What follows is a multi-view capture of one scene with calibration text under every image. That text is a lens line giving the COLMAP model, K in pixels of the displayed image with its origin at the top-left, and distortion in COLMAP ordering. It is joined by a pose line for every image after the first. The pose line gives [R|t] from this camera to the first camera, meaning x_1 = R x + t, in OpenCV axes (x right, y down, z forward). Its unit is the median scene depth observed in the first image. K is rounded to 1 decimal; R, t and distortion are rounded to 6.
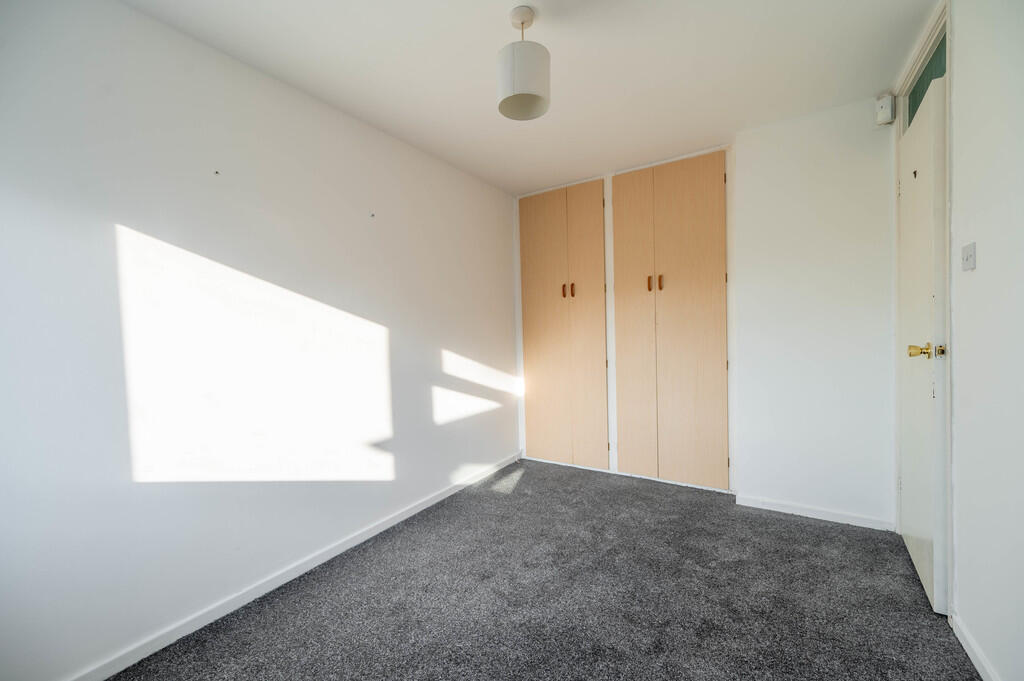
lens RADIAL K [[411.0, 0, 511.9], [0, 411.0, 328.4], [0, 0, 1]] dist [0.000417, 0.000031]
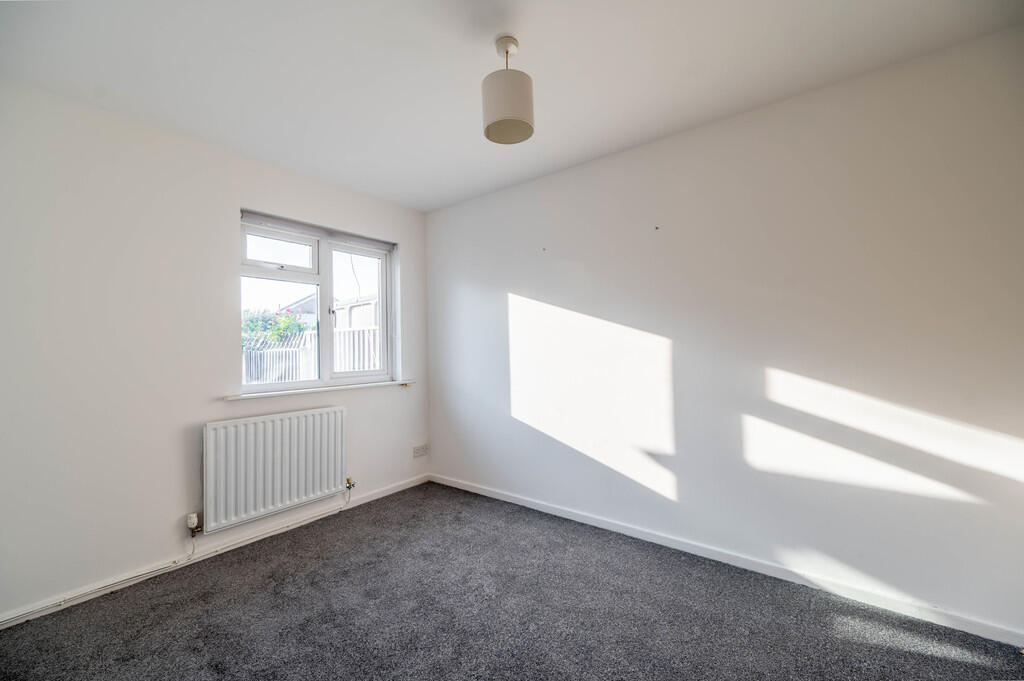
lens RADIAL K [[409.3, 0, 507.1], [0, 409.3, 344.5], [0, 0, 1]] dist [-0.000076, 0.000015]
pose [[-0.108034, 0.003559, -0.994141, 0.630285], [0.011191, 0.999935, 0.002363, 0.004404], [0.994084, -0.010870, -0.108067, 0.670207]]
